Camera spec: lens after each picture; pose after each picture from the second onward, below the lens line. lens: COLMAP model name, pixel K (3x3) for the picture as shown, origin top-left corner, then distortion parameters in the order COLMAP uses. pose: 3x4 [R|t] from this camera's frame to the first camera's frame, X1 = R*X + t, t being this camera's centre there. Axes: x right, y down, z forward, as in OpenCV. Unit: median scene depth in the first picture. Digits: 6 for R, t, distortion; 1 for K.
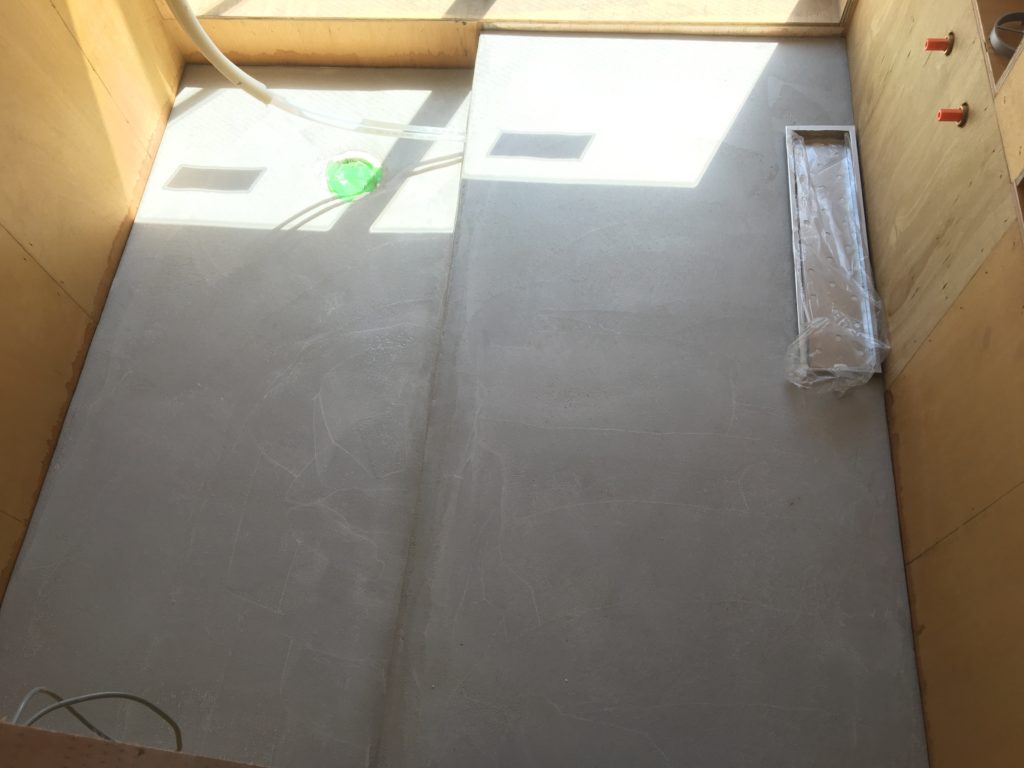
lens RADIAL K [[864.9, 0, 514.1], [0, 864.9, 385.7], [0, 0, 1]] dist [0.058232, -0.088307]
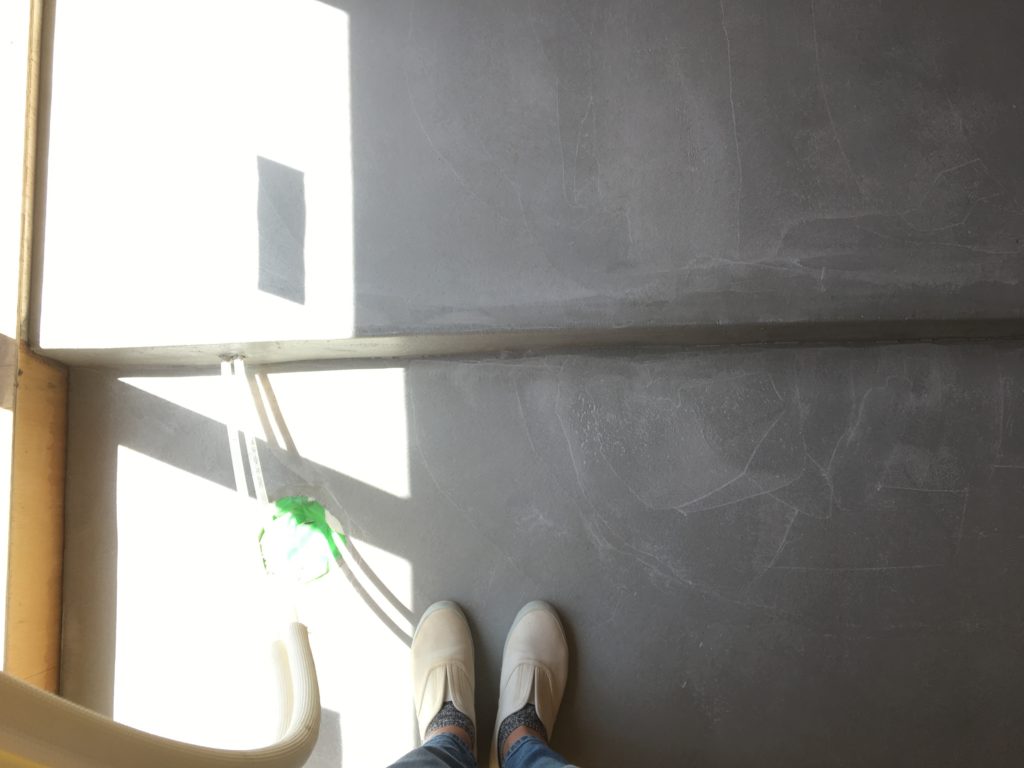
lens RADIAL K [[864.9, 0, 512.5], [0, 864.9, 387.0], [0, 0, 1]] dist [0.058232, -0.088307]
pose [[-0.124840, -0.975324, 0.182092, -0.241518], [0.879688, -0.023926, 0.474949, -0.460778], [-0.458873, 0.219477, 0.860968, 0.408240]]
